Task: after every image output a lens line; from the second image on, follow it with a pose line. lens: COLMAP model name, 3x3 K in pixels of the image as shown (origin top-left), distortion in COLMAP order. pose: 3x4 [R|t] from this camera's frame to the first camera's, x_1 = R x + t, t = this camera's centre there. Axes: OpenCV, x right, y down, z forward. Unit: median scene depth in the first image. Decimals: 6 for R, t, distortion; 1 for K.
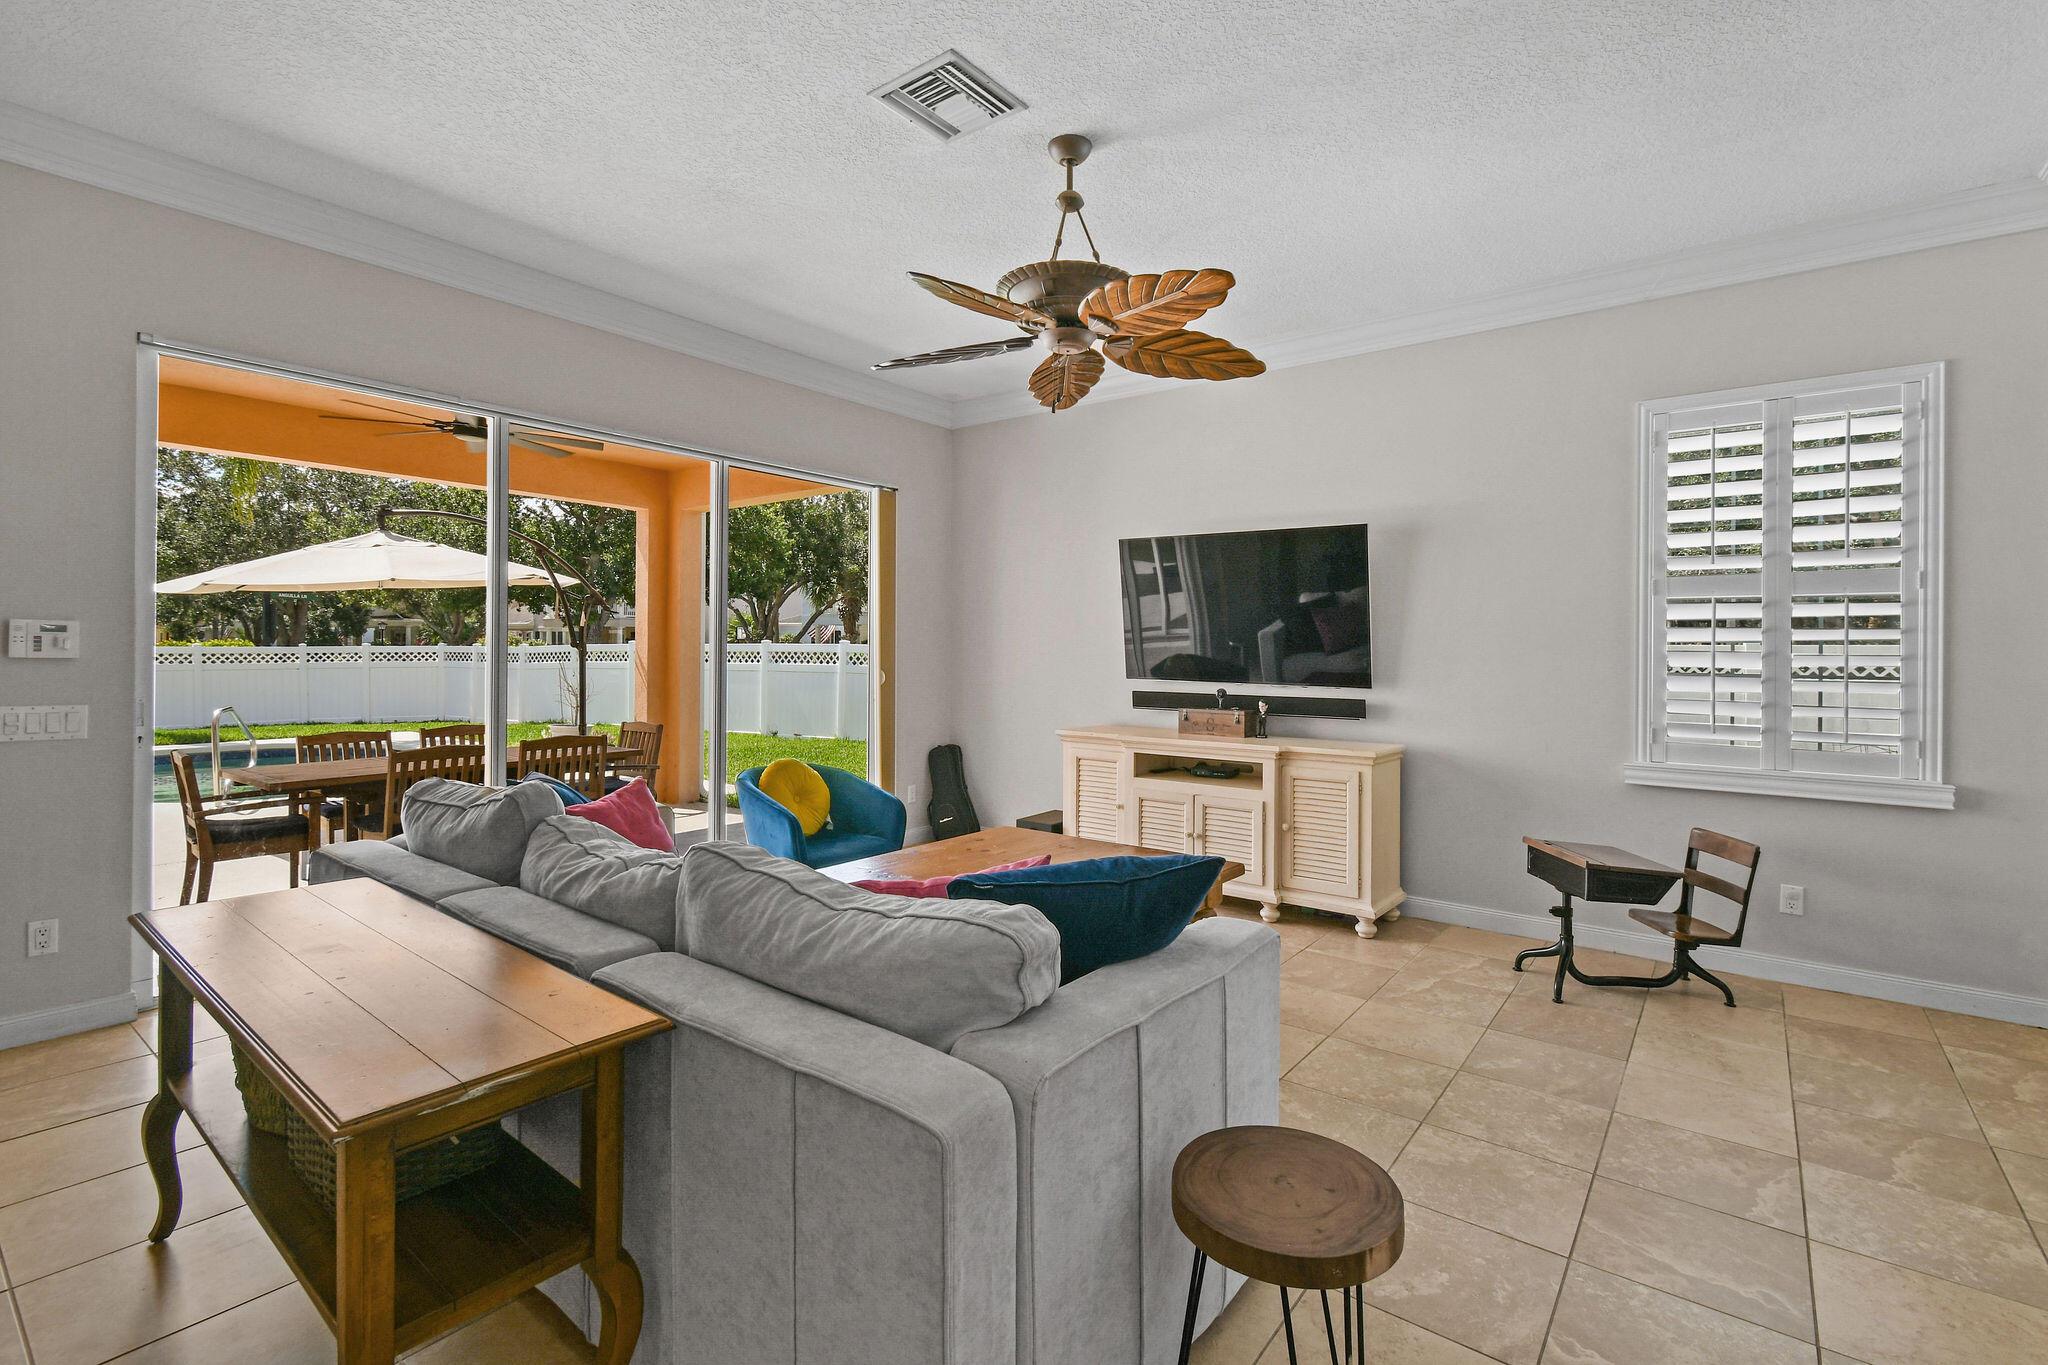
lens RADIAL K [[925.7, 0, 1049.8], [0, 925.7, 644.5], [0, 0, 1]] dist [-0.002725, -0.000670]
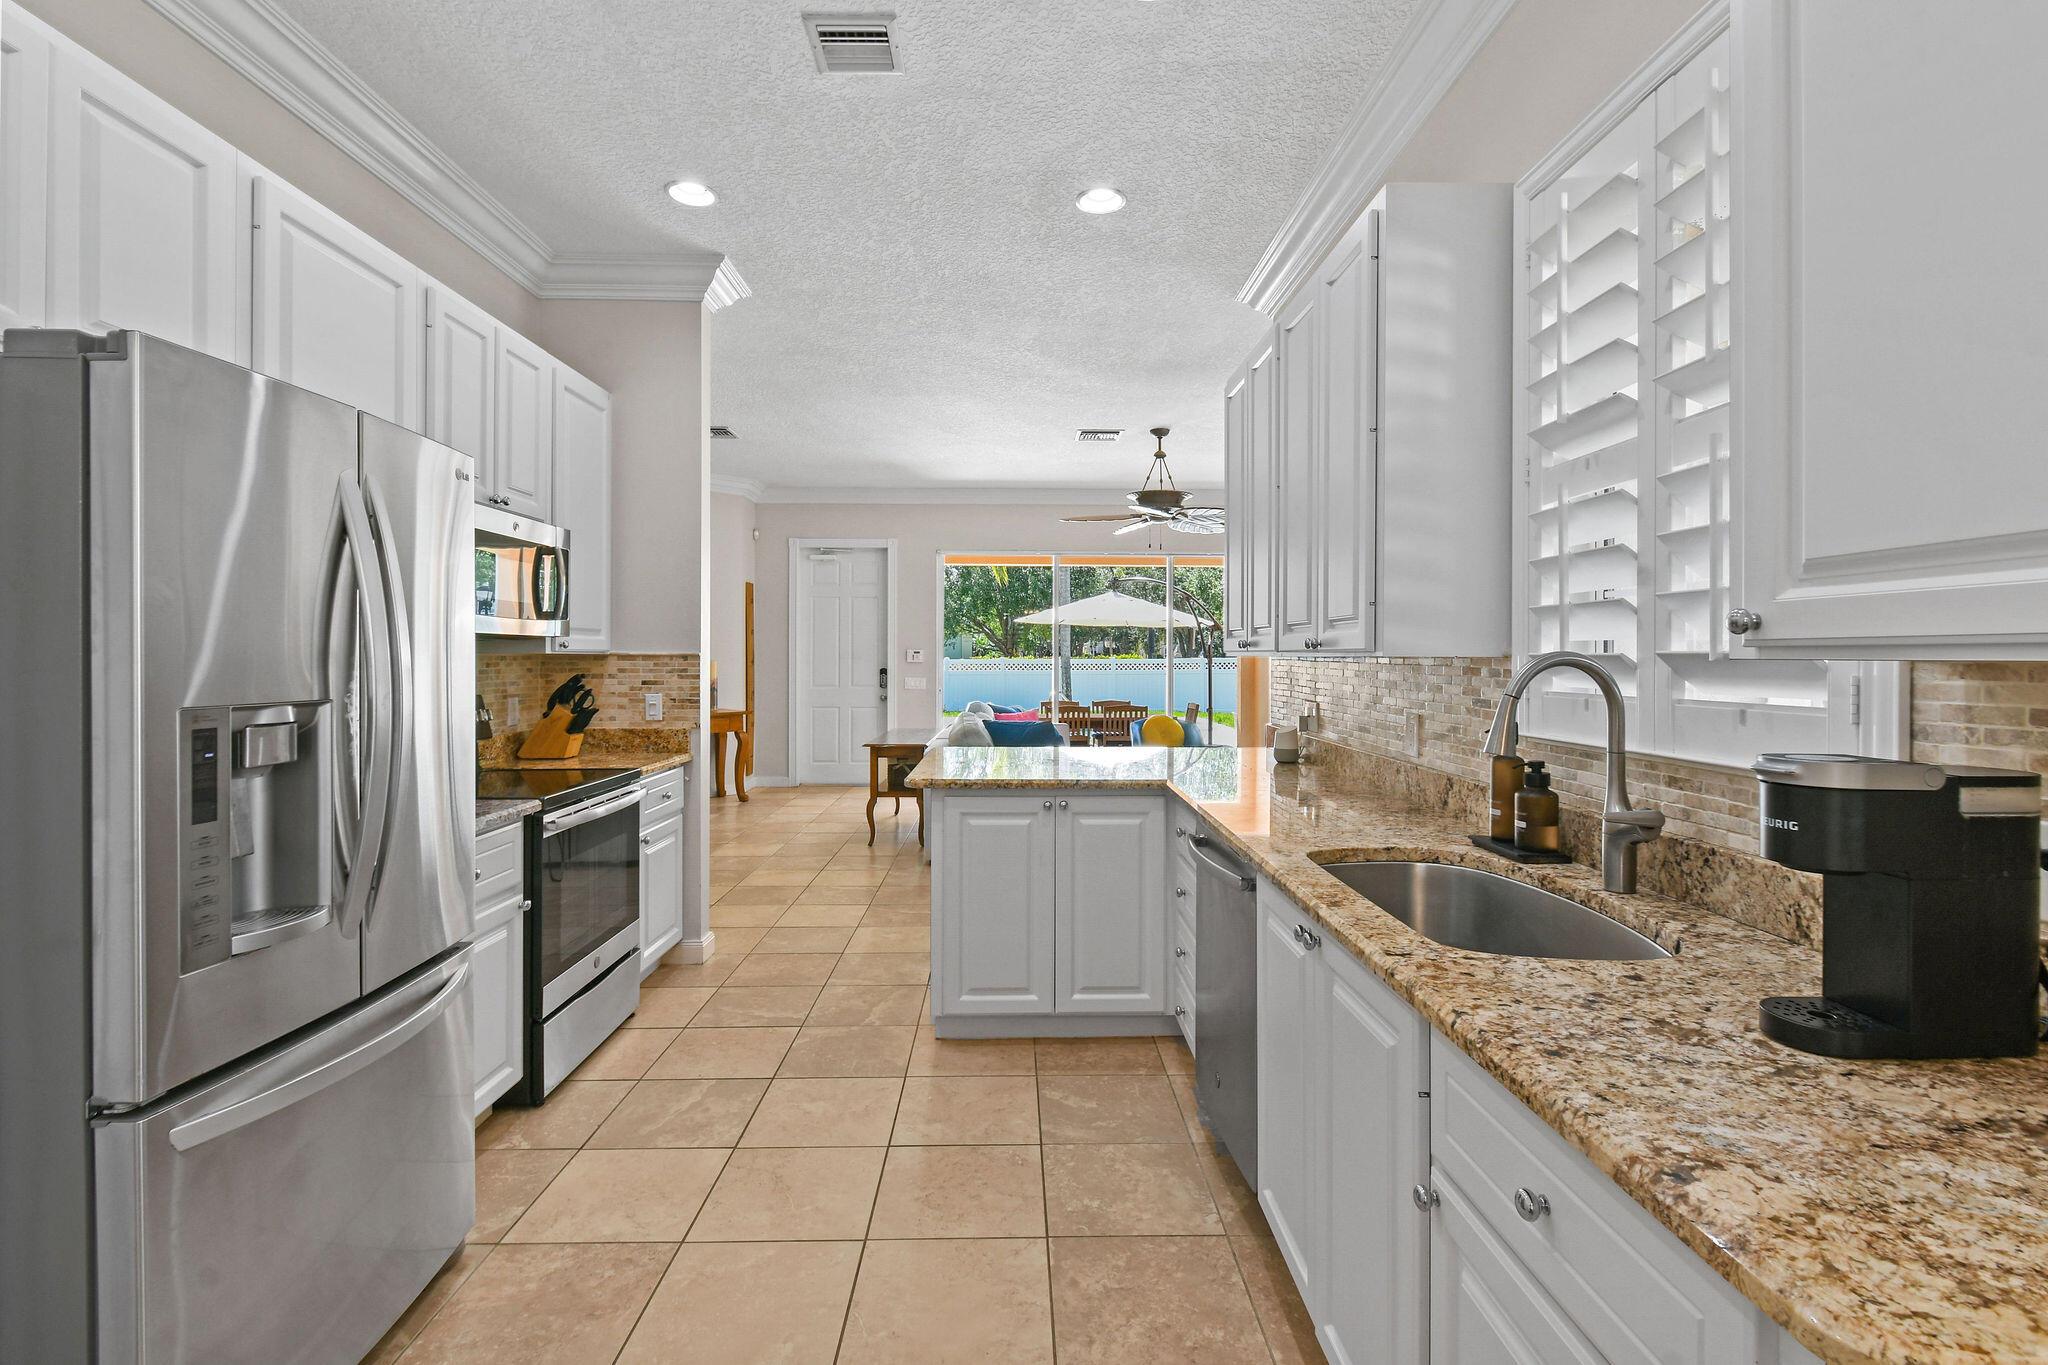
lens RADIAL K [[954.9, 0, 1030.9], [0, 954.9, 657.6], [0, 0, 1]] dist [-0.000972, -0.001243]
pose [[0.618983, -0.004270, -0.785393, 1.313488], [0.005882, 0.999982, -0.000801, 0.003504], [0.785382, -0.004123, 0.618997, -0.530595]]
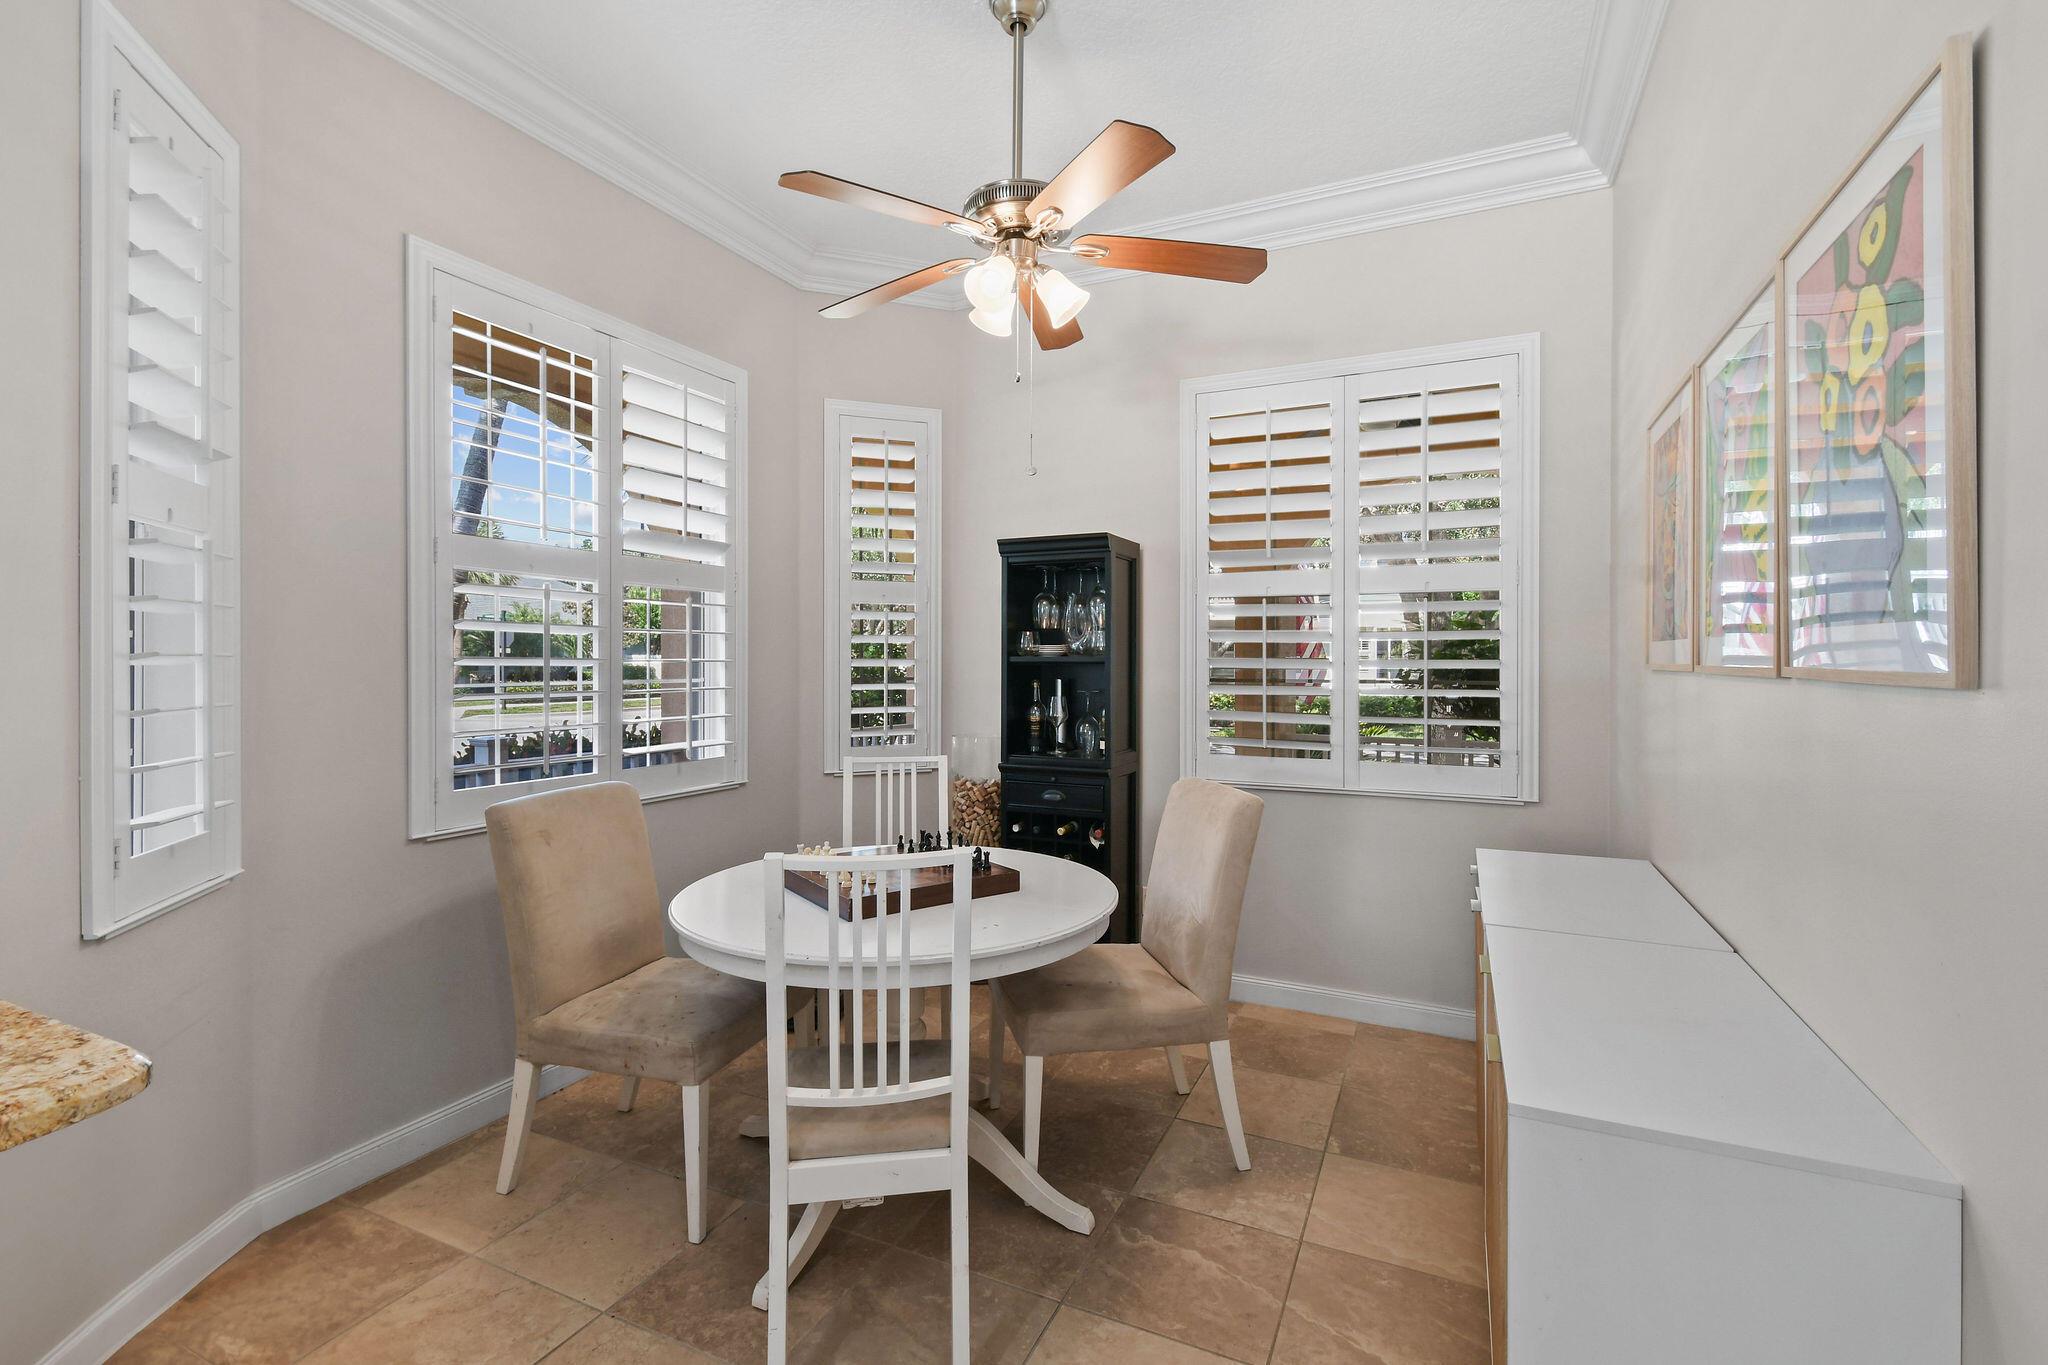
lens RADIAL K [[896.5, 0, 1024.1], [0, 896.5, 670.1], [0, 0, 1]] dist [-0.000269, -0.000038]
pose [[-0.199044, -0.014692, 0.979880, 1.011699], [-0.010788, 0.999860, 0.012800, 0.006248], [-0.979931, -0.008024, -0.199174, -0.508549]]
